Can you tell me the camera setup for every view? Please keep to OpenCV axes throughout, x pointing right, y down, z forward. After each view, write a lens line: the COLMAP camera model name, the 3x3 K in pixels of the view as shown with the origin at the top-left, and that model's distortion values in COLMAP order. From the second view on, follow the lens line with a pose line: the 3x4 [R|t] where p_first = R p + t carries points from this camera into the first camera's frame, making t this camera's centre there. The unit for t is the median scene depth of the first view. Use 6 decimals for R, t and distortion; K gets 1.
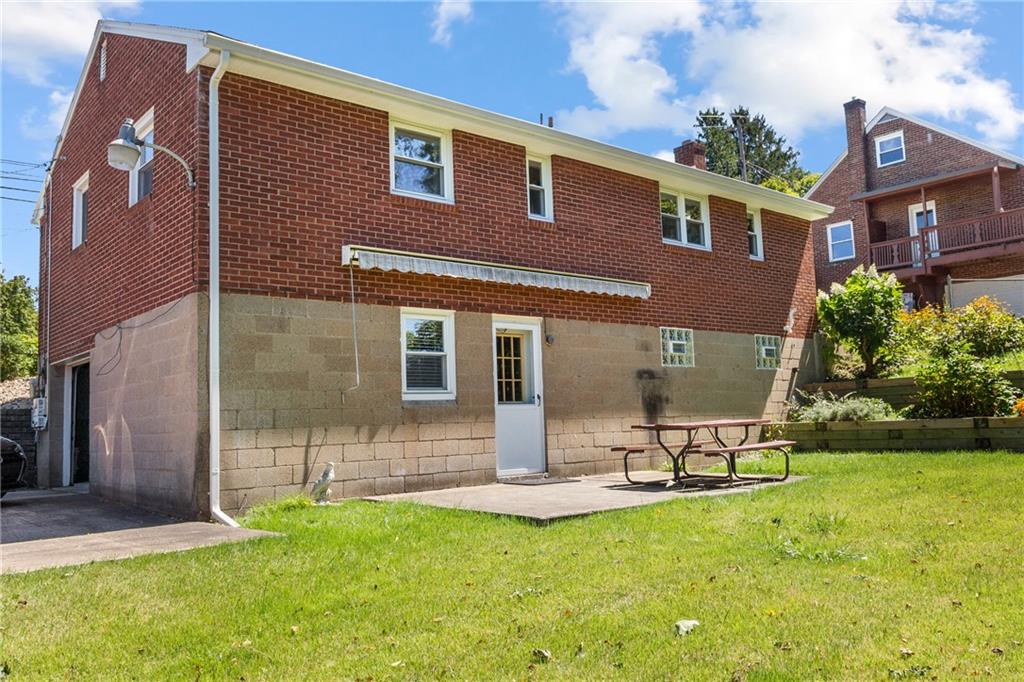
lens RADIAL K [[814.4, 0, 511.3], [0, 814.4, 335.8], [0, 0, 1]] dist [-0.130390, 0.000180]
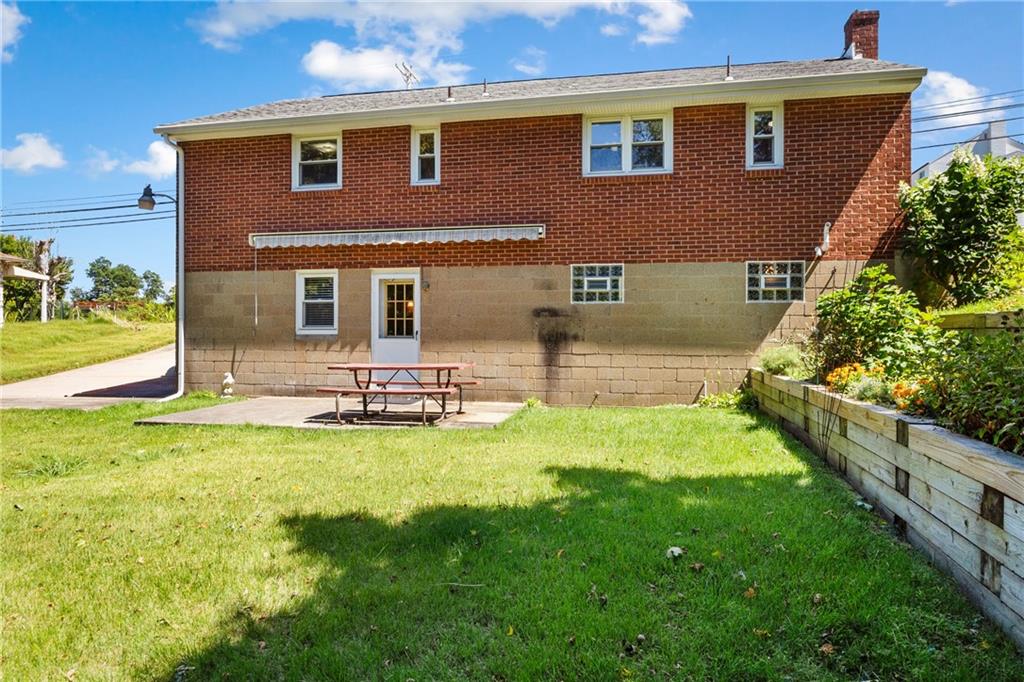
lens RADIAL K [[491.0, 0, 512.0], [0, 491.0, 348.7], [0, 0, 1]] dist [-0.012760, -0.000231]
pose [[0.650796, 0.043758, -0.757991, 0.683534], [0.052456, 0.993361, 0.102384, 0.029866], [0.757438, -0.106392, 0.644180, 0.613020]]
